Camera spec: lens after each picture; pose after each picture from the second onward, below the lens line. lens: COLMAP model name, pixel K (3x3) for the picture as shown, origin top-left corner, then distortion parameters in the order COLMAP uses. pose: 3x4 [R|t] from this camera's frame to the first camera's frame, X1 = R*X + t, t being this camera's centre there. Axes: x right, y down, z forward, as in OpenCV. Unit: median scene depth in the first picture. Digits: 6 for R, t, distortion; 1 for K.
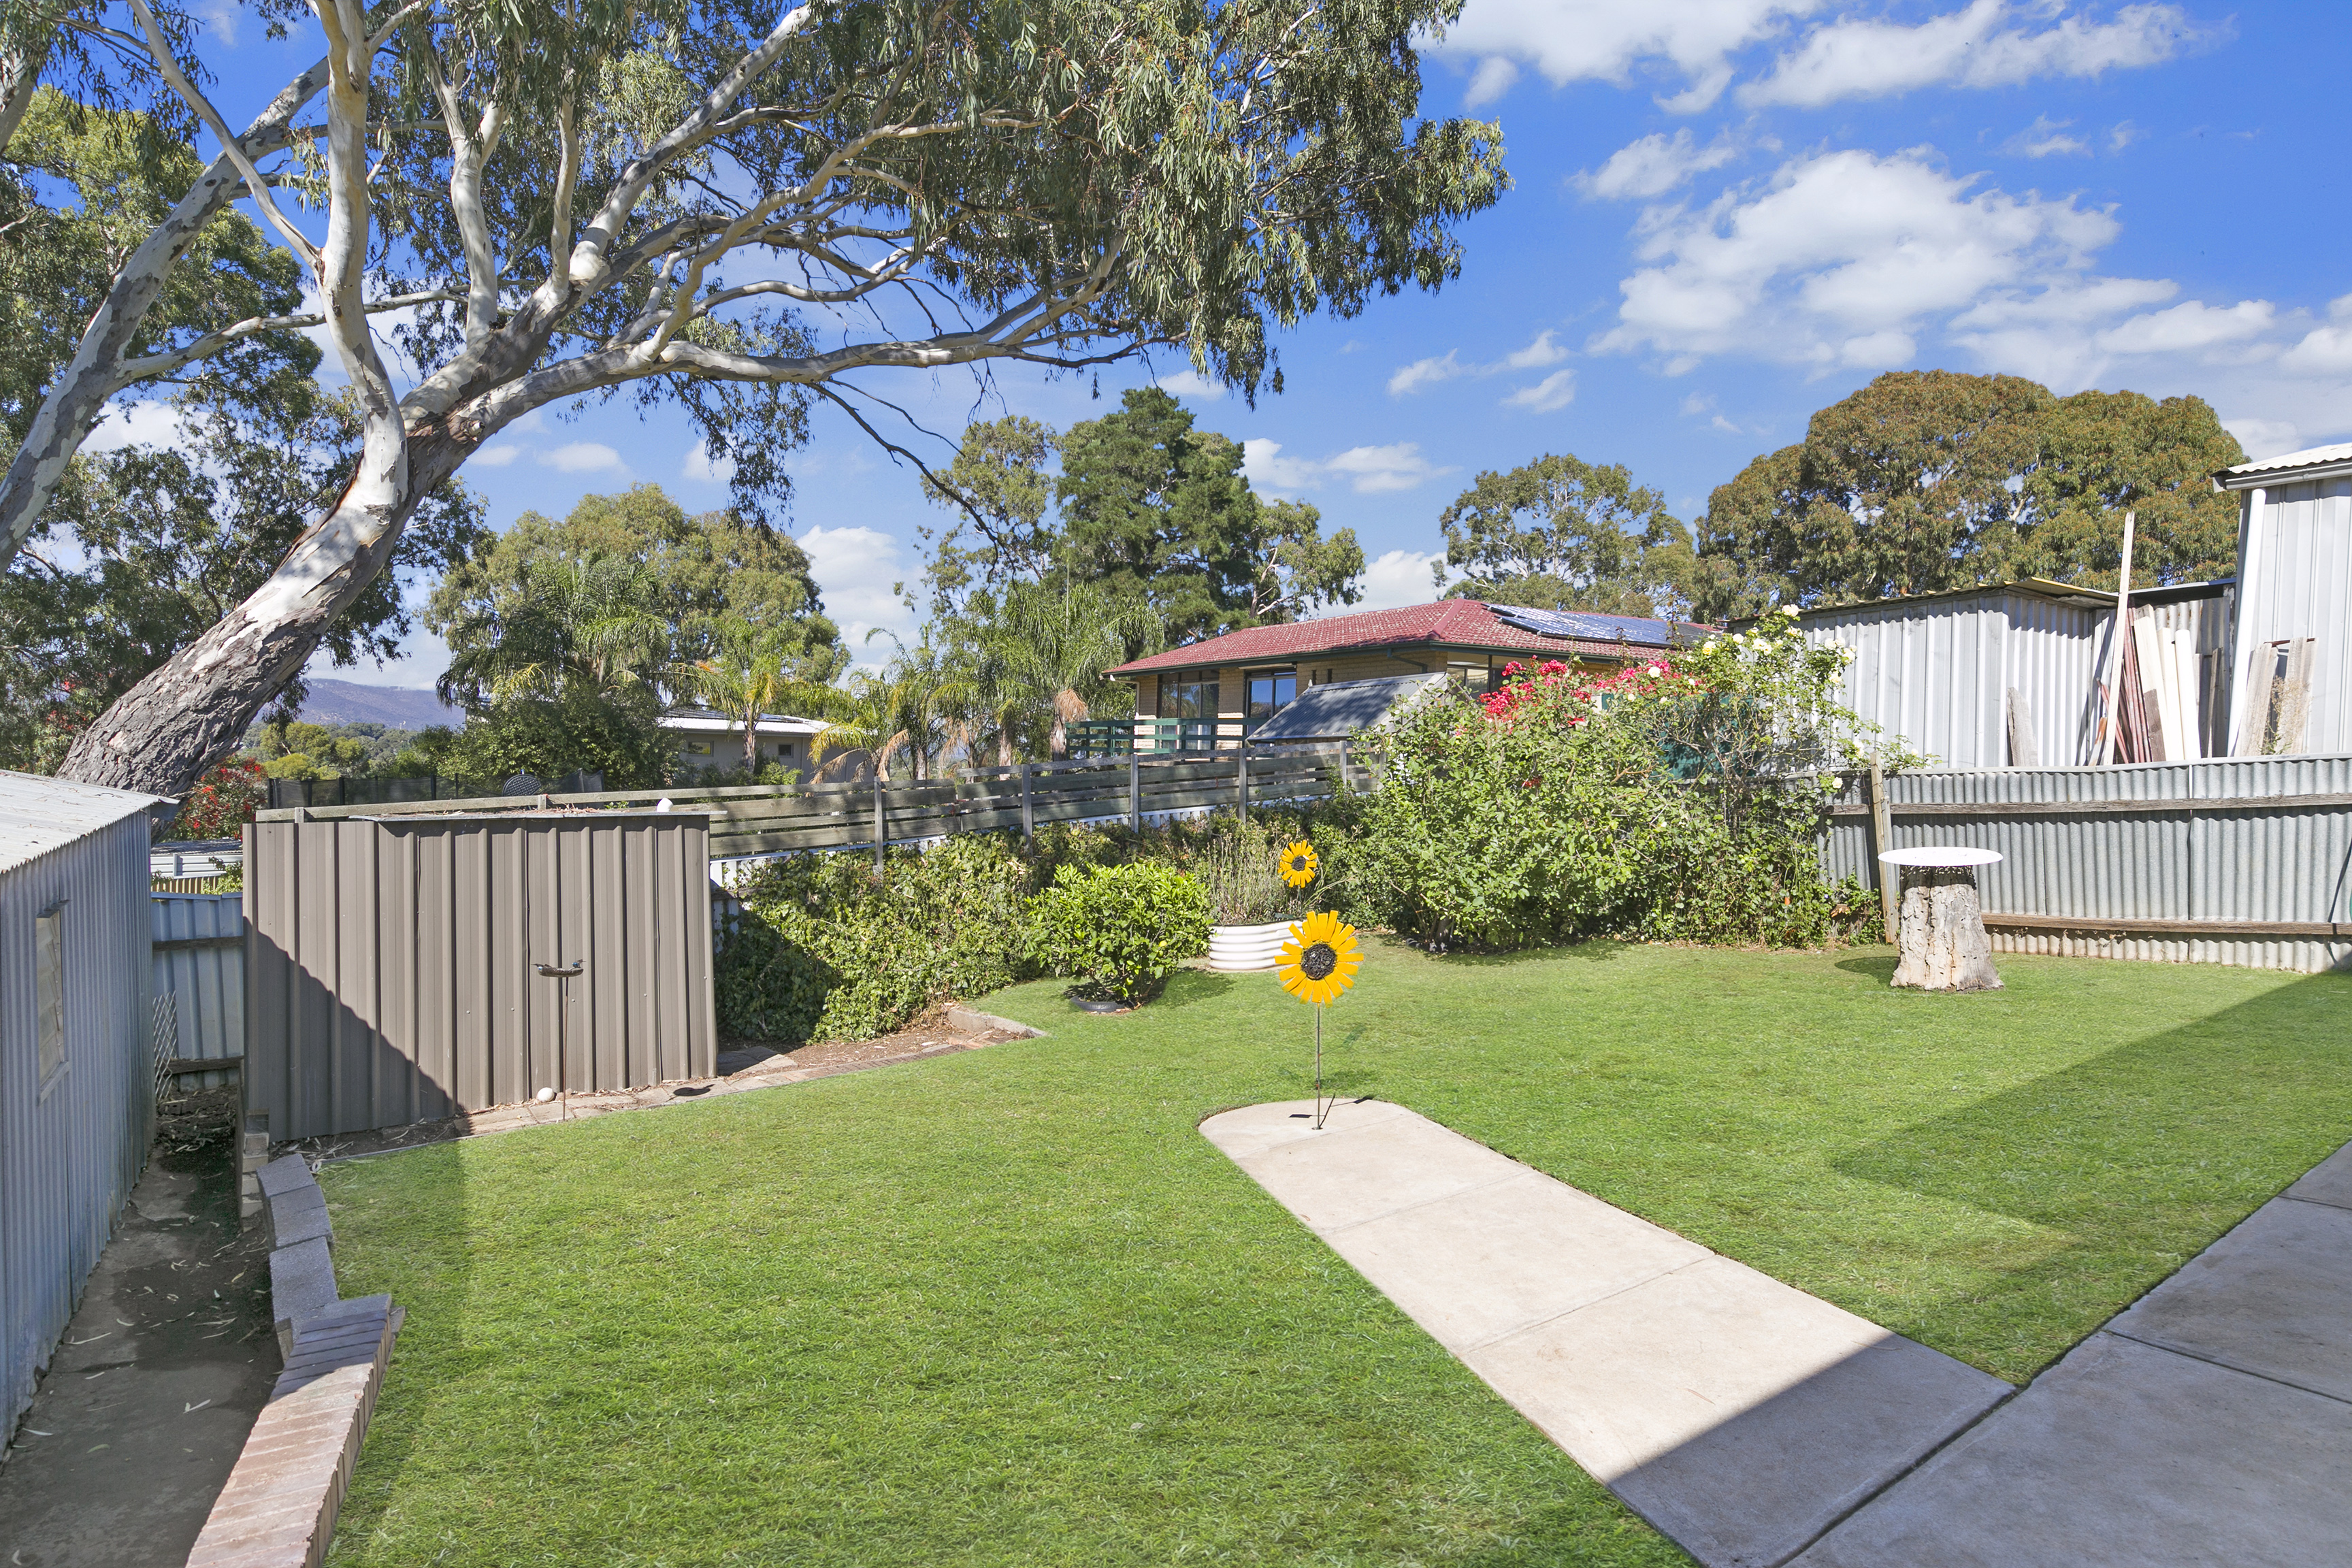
lens RADIAL K [[1243.0, 0, 1179.8], [0, 1243.0, 848.9], [0, 0, 1]] dist [0.003065, 0.000089]
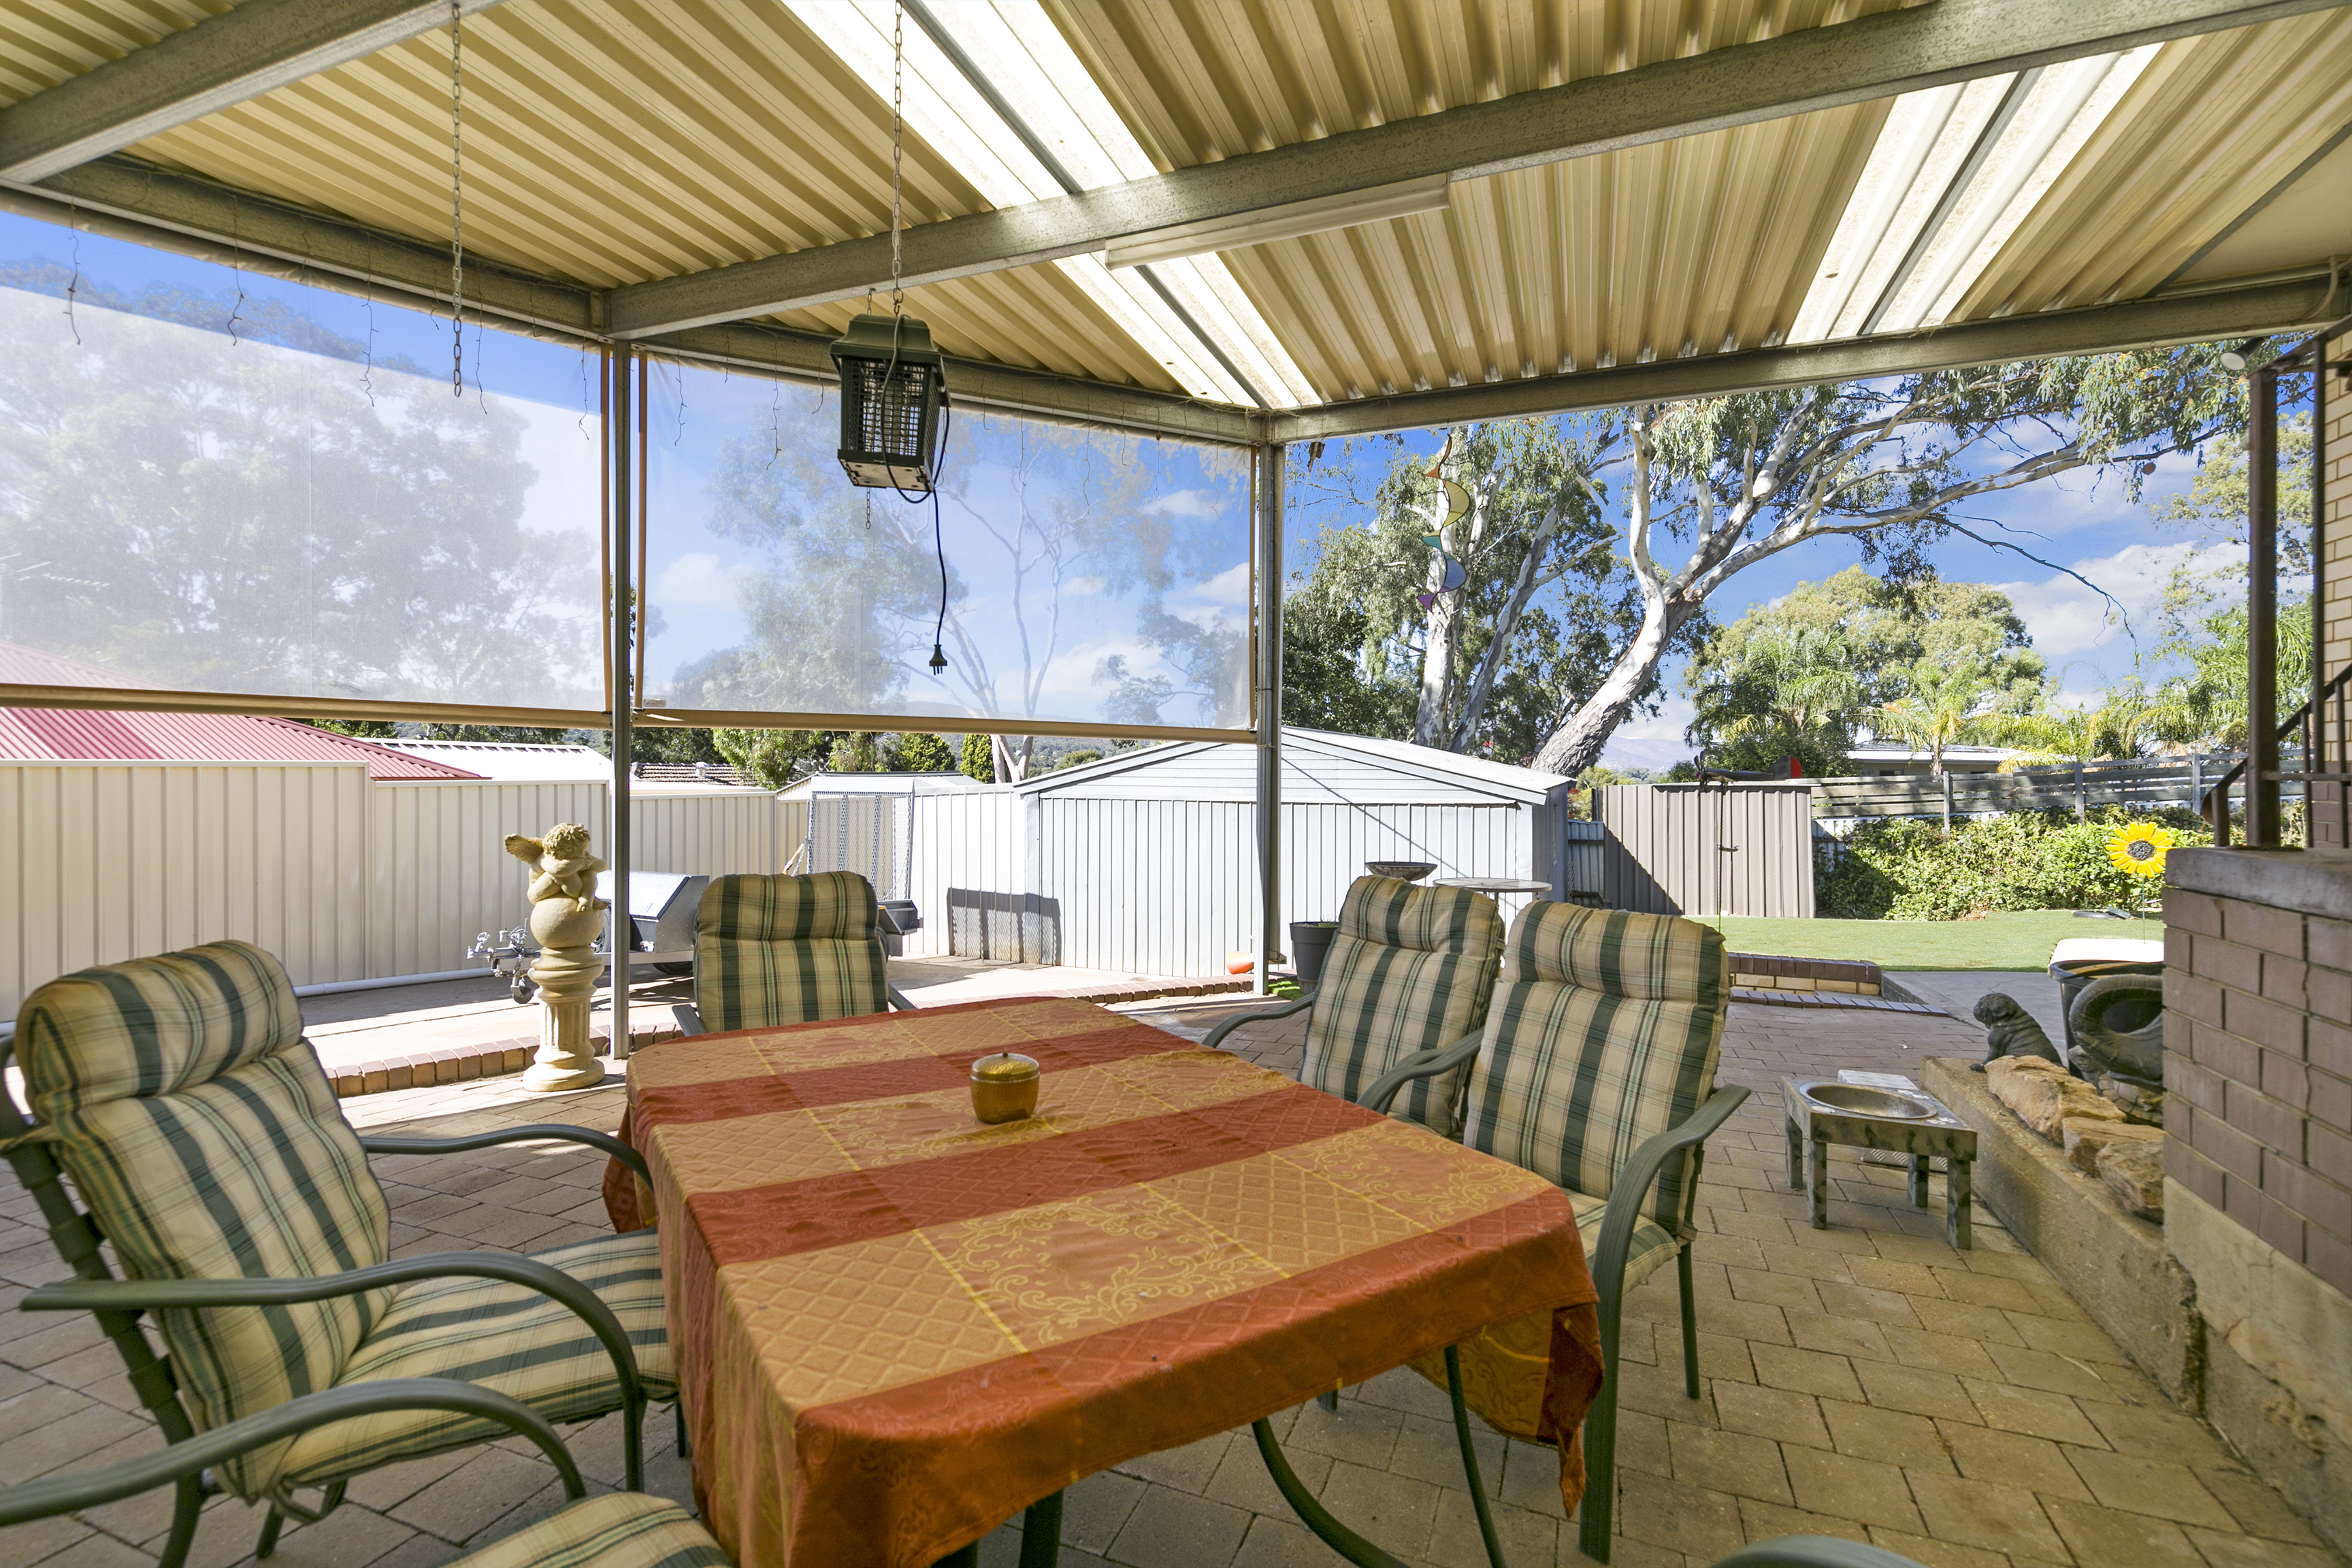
lens RADIAL K [[1088.8, 0, 1172.6], [0, 1088.8, 720.6], [0, 0, 1]] dist [0.000800, 0.000428]
pose [[0.558976, -0.060825, -0.826950, 0.120905], [-0.058676, 0.991904, -0.112620, 0.030865], [0.827105, 0.111474, 0.550882, -0.195050]]
